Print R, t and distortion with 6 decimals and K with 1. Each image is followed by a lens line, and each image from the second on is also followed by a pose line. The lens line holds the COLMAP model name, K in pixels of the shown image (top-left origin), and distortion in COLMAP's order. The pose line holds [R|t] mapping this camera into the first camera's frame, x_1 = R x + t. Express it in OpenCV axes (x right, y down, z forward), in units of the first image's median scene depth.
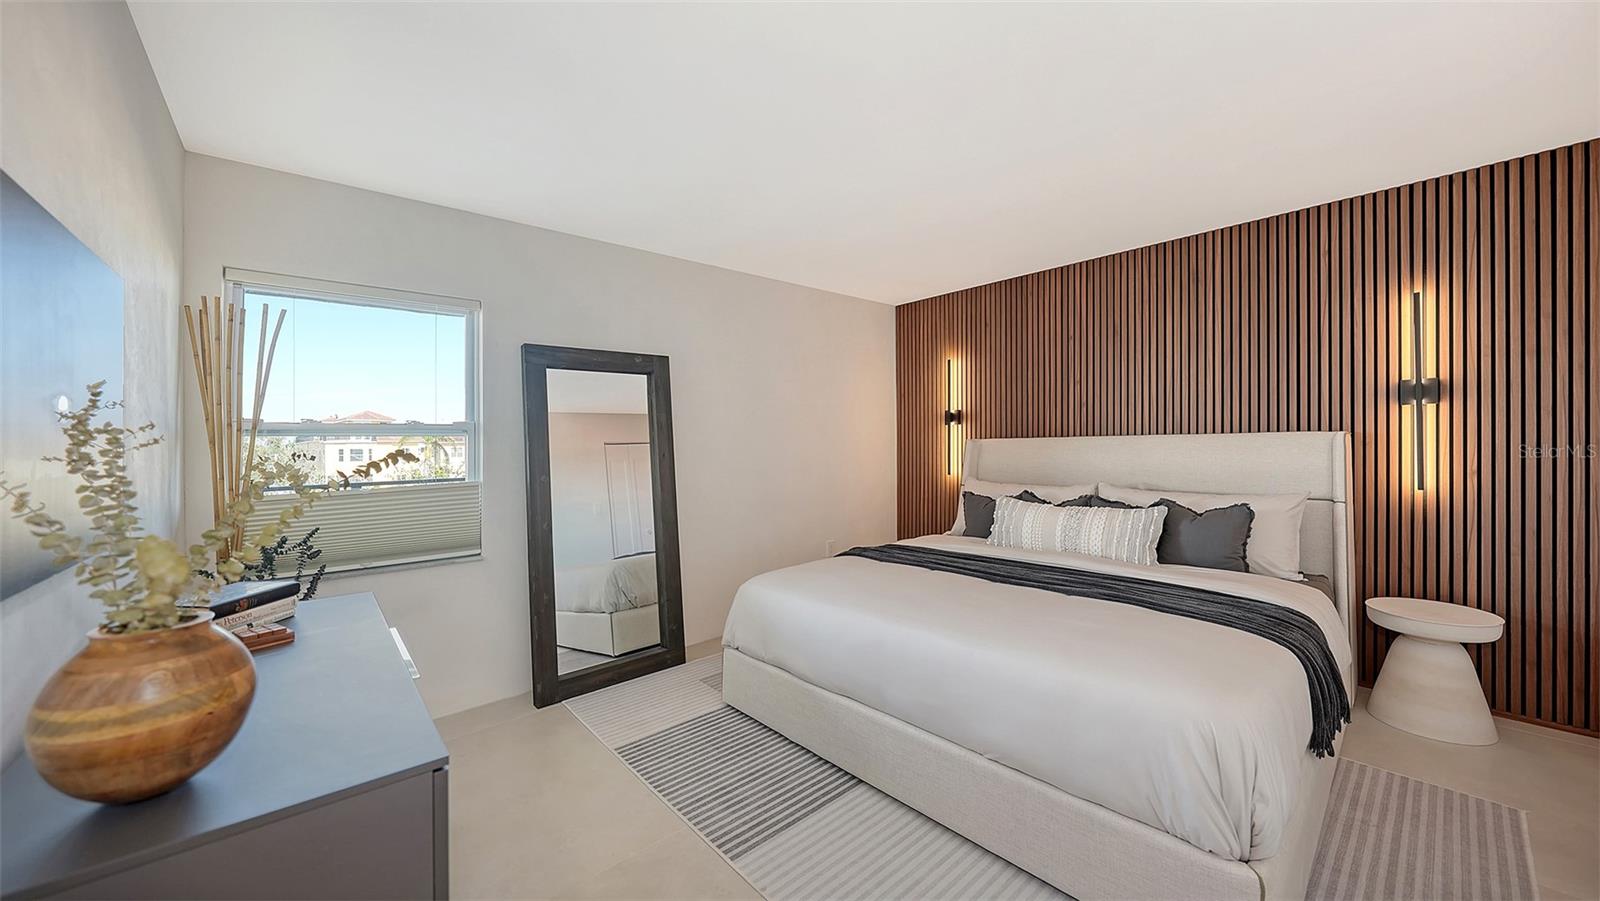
lens RADIAL K [[566.2, 0, 800.0], [0, 566.2, 450.5], [0, 0, 1]] dist [0.000883, 0.000067]
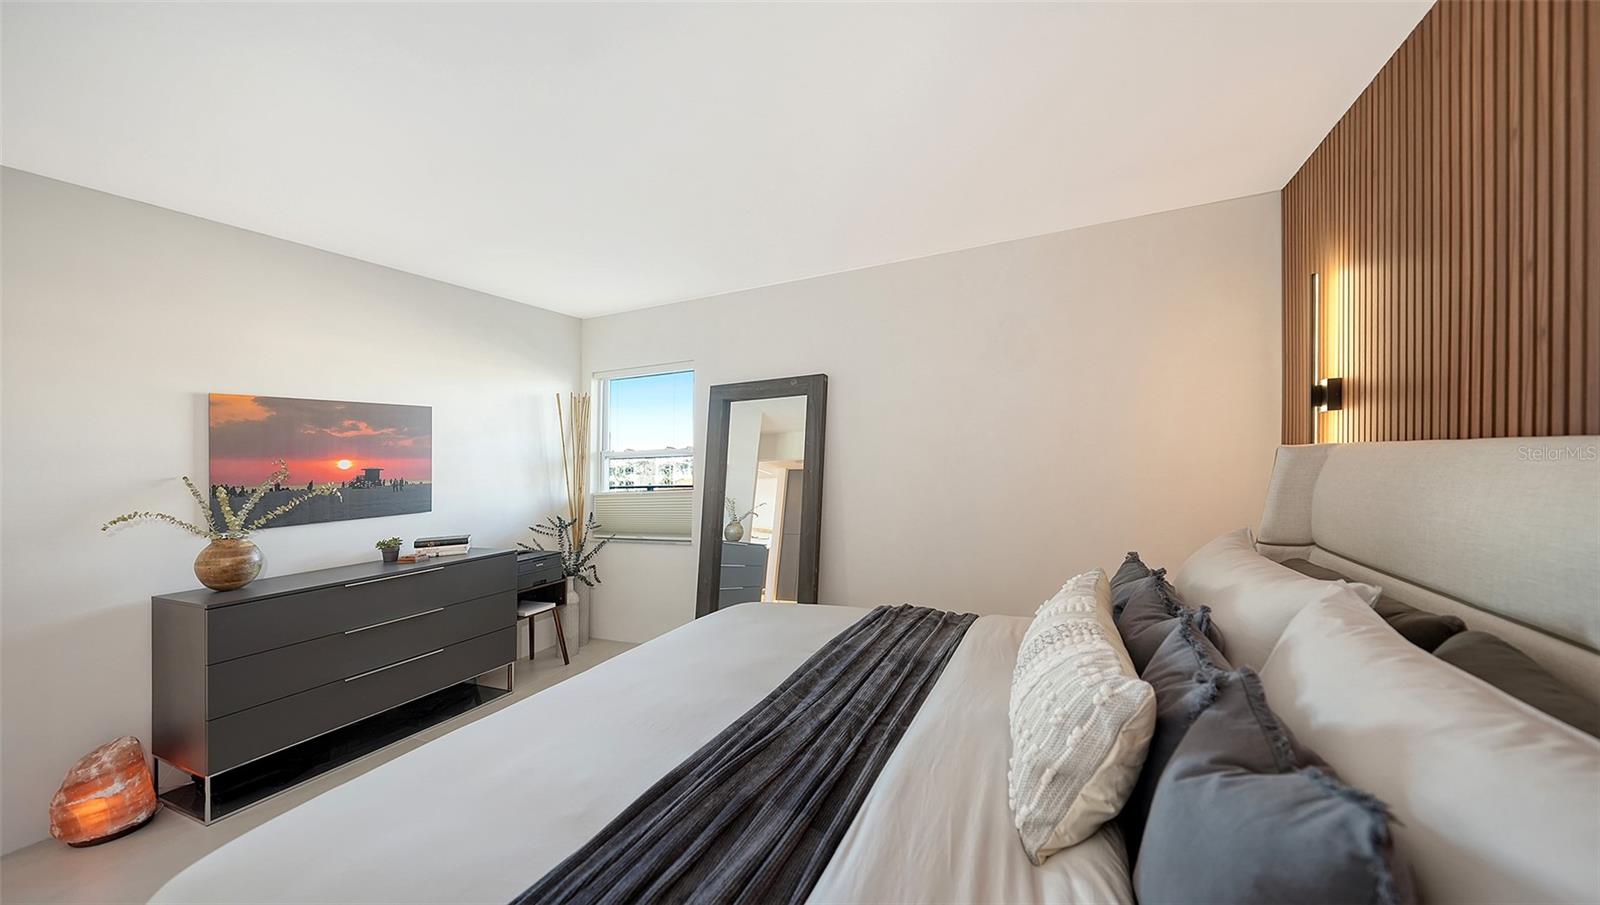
lens RADIAL K [[565.4, 0, 800.0], [0, 565.4, 452.5], [0, 0, 1]] dist [-0.000597, 0.000053]
pose [[0.407367, -0.008906, -0.913221, 0.675560], [0.016956, 0.999854, -0.002187, -0.024401], [0.913107, -0.014594, 0.407459, 0.546013]]
